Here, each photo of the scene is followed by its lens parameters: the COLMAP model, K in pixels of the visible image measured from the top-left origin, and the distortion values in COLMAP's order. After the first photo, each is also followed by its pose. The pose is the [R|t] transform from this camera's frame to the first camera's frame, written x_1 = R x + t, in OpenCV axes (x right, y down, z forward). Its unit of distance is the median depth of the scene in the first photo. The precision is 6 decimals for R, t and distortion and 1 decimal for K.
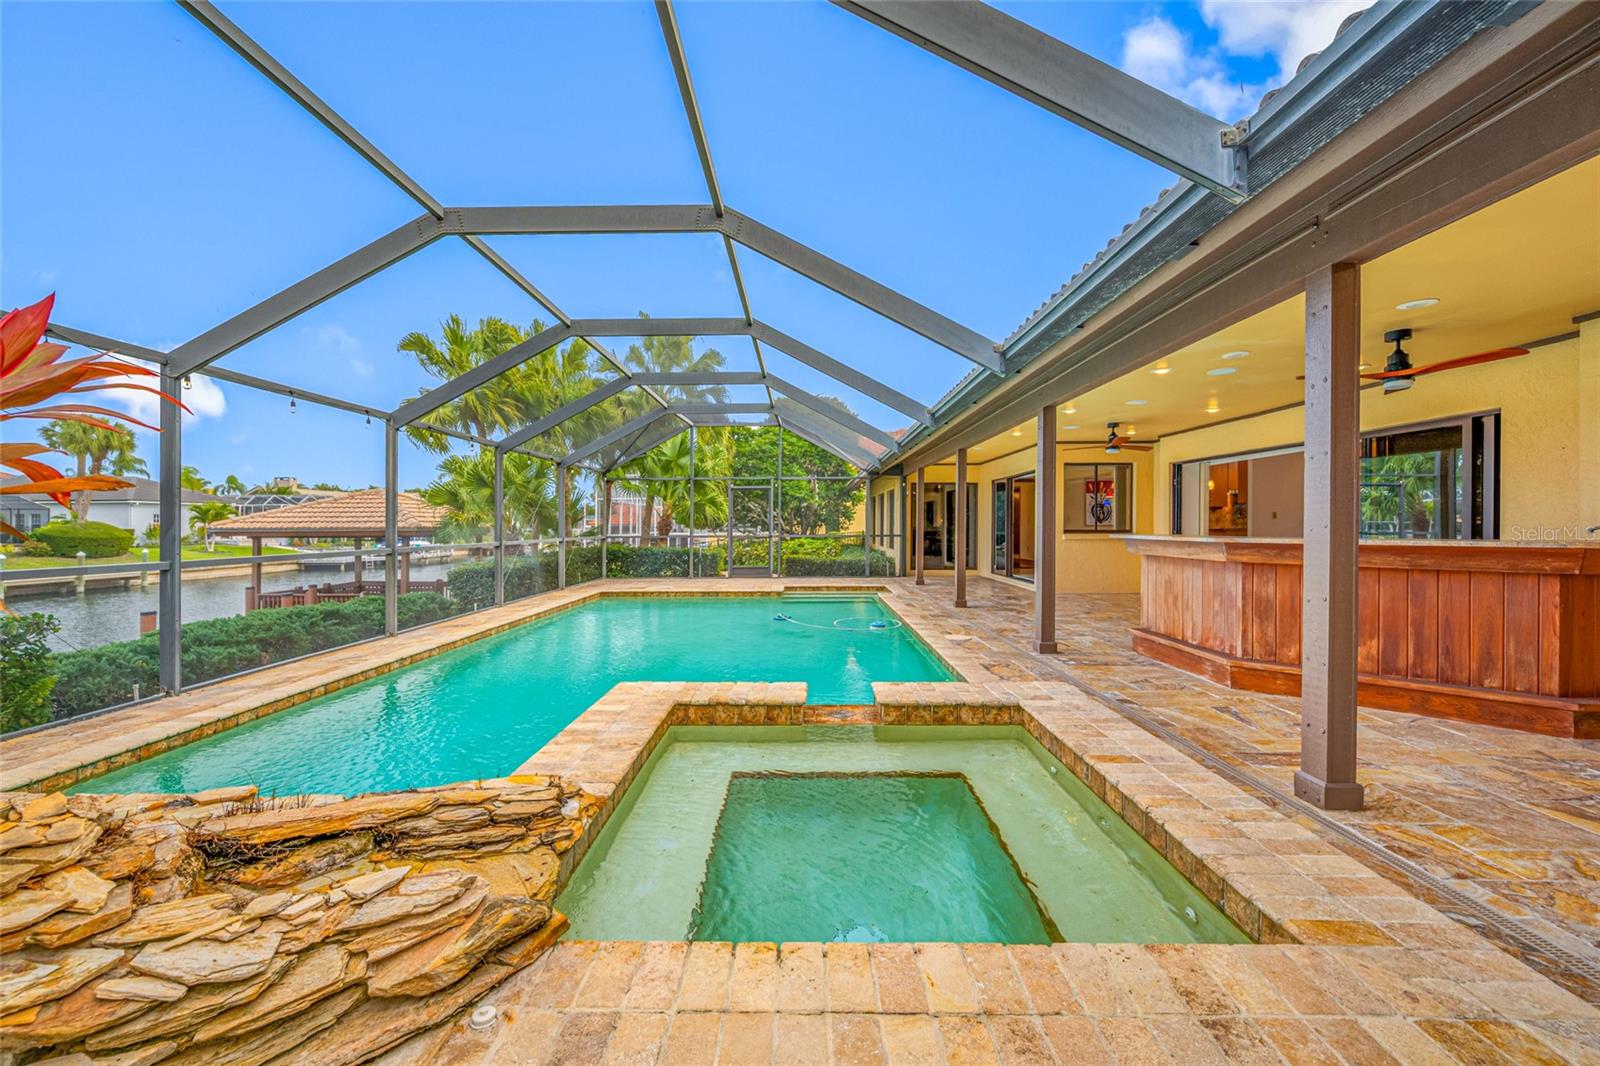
lens RADIAL K [[635.7, 0, 800.9], [0, 635.7, 527.6], [0, 0, 1]] dist [0.000404, -0.000071]
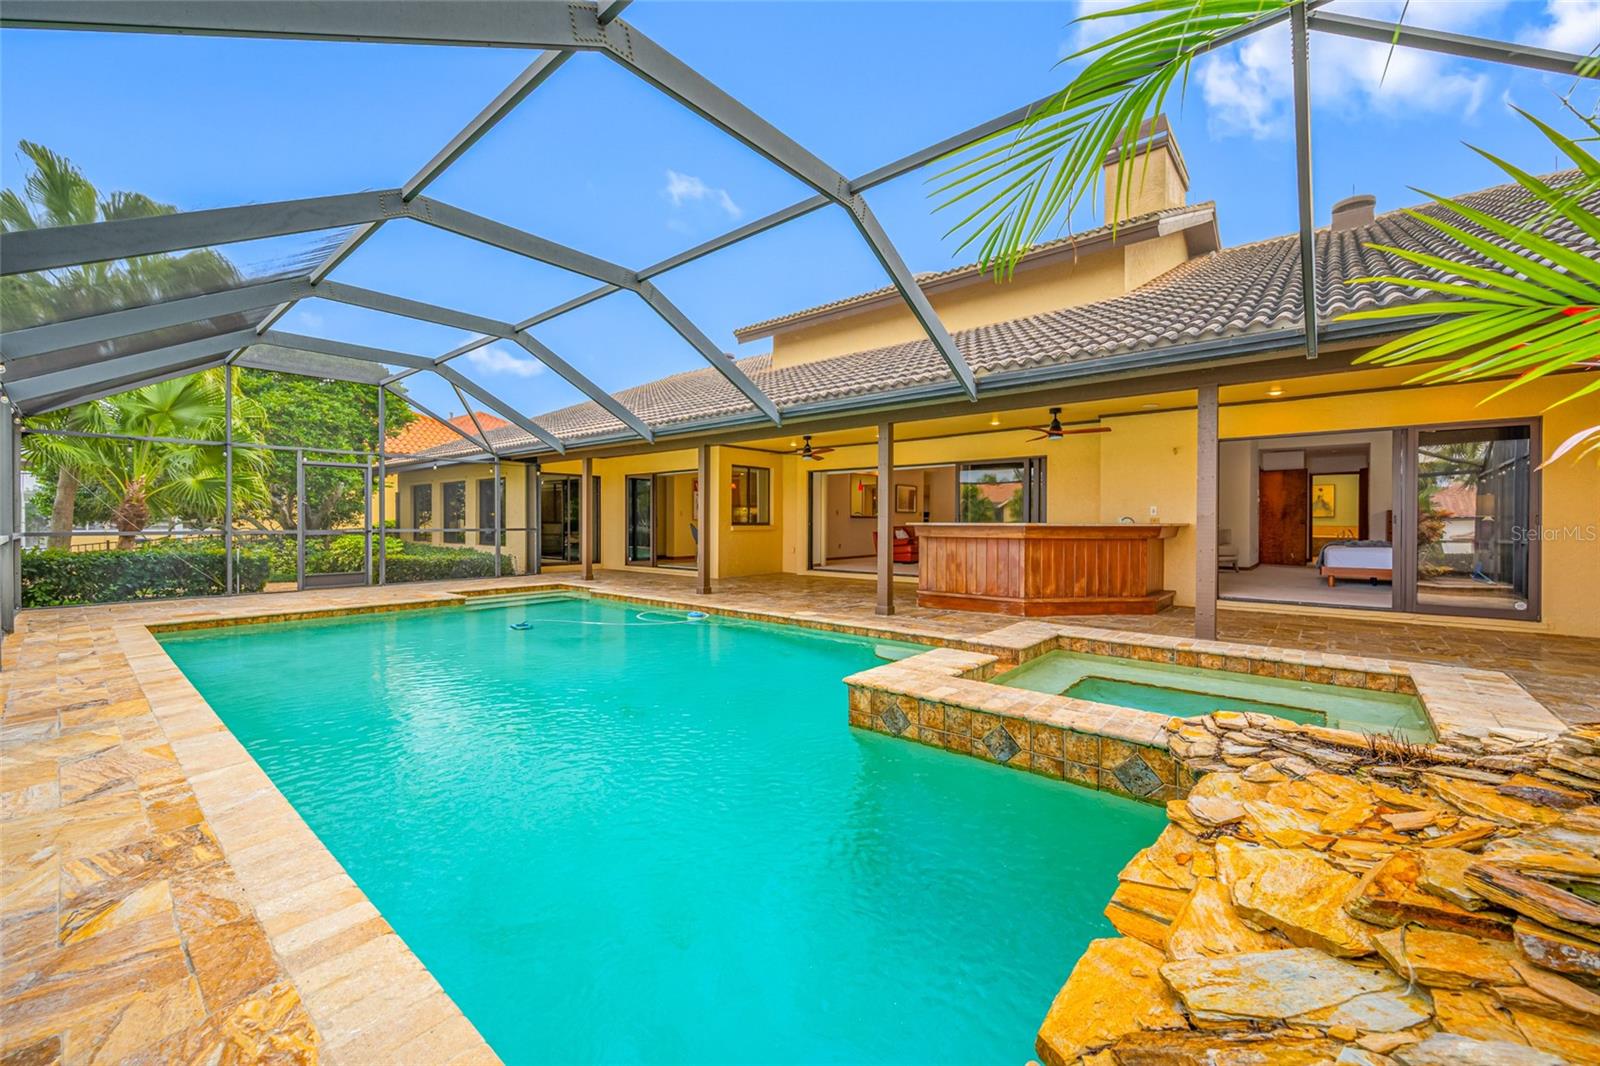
lens RADIAL K [[634.0, 0, 795.0], [0, 634.0, 532.2], [0, 0, 1]] dist [0.000940, -0.000332]
pose [[0.646405, -0.007712, 0.762955, -0.752959], [-0.000550, 0.999944, 0.010573, 0.018211], [-0.762994, -0.007254, 0.646365, 0.335126]]
